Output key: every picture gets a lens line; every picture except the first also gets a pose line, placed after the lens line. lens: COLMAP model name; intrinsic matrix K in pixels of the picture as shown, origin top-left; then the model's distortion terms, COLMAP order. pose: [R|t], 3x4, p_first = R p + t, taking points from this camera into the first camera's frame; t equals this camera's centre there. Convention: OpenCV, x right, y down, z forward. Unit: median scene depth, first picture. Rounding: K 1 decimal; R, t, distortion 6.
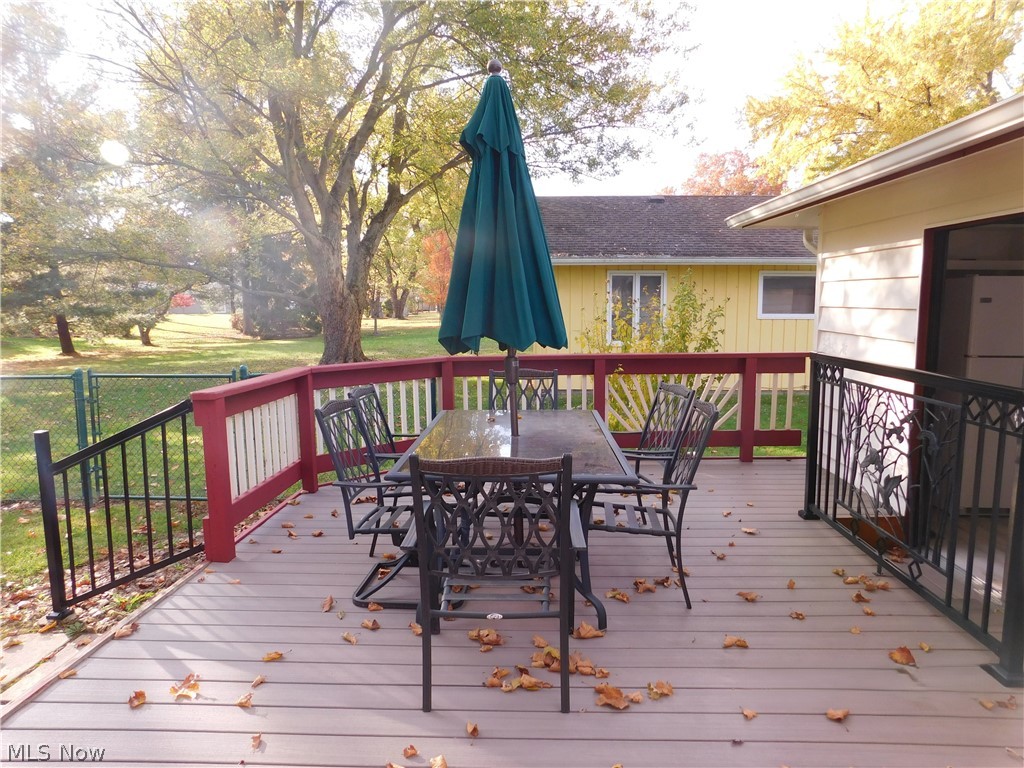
lens RADIAL K [[674.6, 0, 513.8], [0, 674.6, 386.9], [0, 0, 1]] dist [-0.074700, 0.059579]
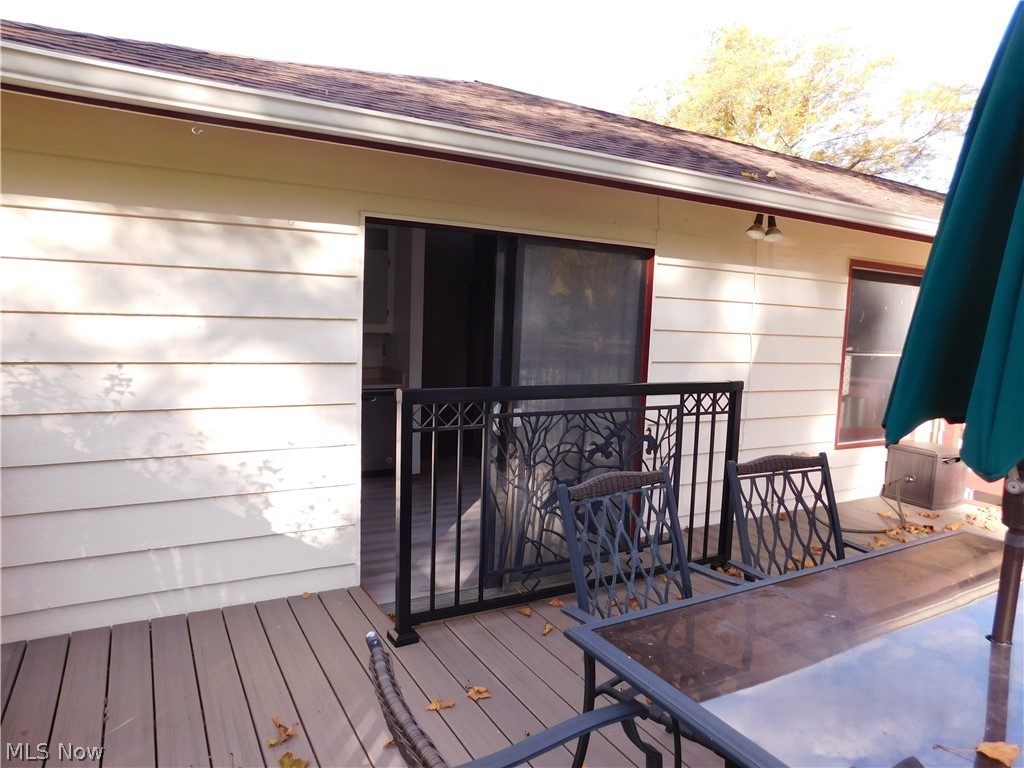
lens RADIAL K [[674.6, 0, 513.8], [0, 674.6, 386.9], [0, 0, 1]] dist [-0.074700, 0.059579]
pose [[-0.513842, -0.102467, 0.851743, -0.198785], [0.077037, 0.983319, 0.164771, -0.201113], [-0.854419, 0.150282, -0.497377, 1.614451]]
